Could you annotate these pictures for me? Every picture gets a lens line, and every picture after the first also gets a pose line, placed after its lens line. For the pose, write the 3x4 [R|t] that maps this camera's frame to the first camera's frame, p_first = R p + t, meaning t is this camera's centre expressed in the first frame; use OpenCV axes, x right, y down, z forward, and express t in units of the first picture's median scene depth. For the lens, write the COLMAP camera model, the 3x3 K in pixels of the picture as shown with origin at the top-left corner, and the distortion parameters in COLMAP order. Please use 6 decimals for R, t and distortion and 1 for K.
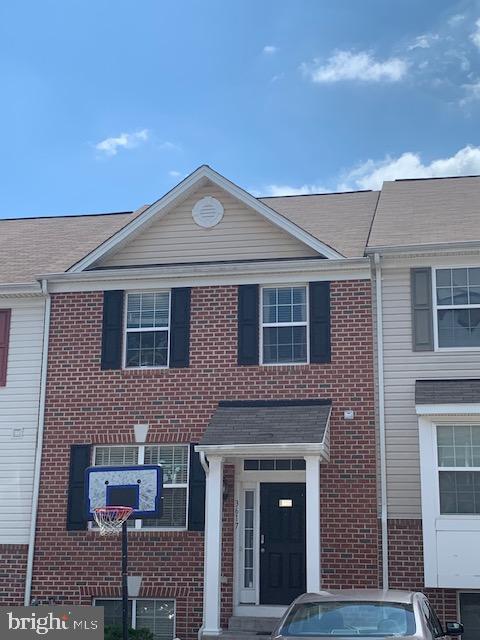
lens RADIAL K [[1014.1, 0, 240.0], [0, 1014.1, 320.0], [0, 0, 1]] dist [0.233884, -1.466586]
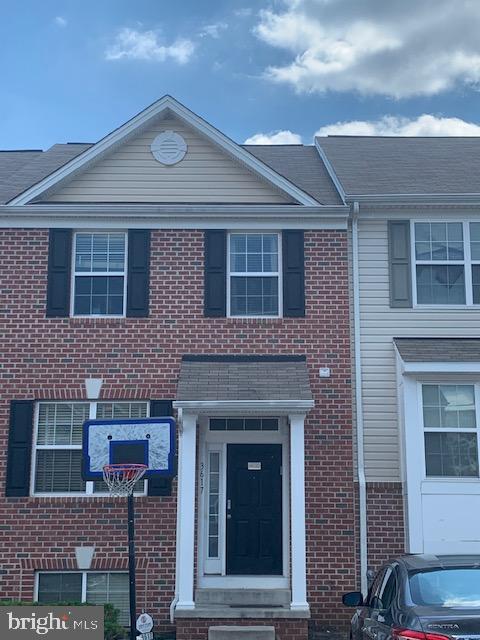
lens RADIAL K [[1014.1, 0, 240.0], [0, 1014.1, 320.0], [0, 0, 1]] dist [0.233884, -1.466586]
pose [[0.977210, 0.033468, 0.209622, -0.163948], [-0.037901, 0.999134, 0.017165, 0.031152], [-0.208866, -0.024719, 0.977632, 0.099269]]
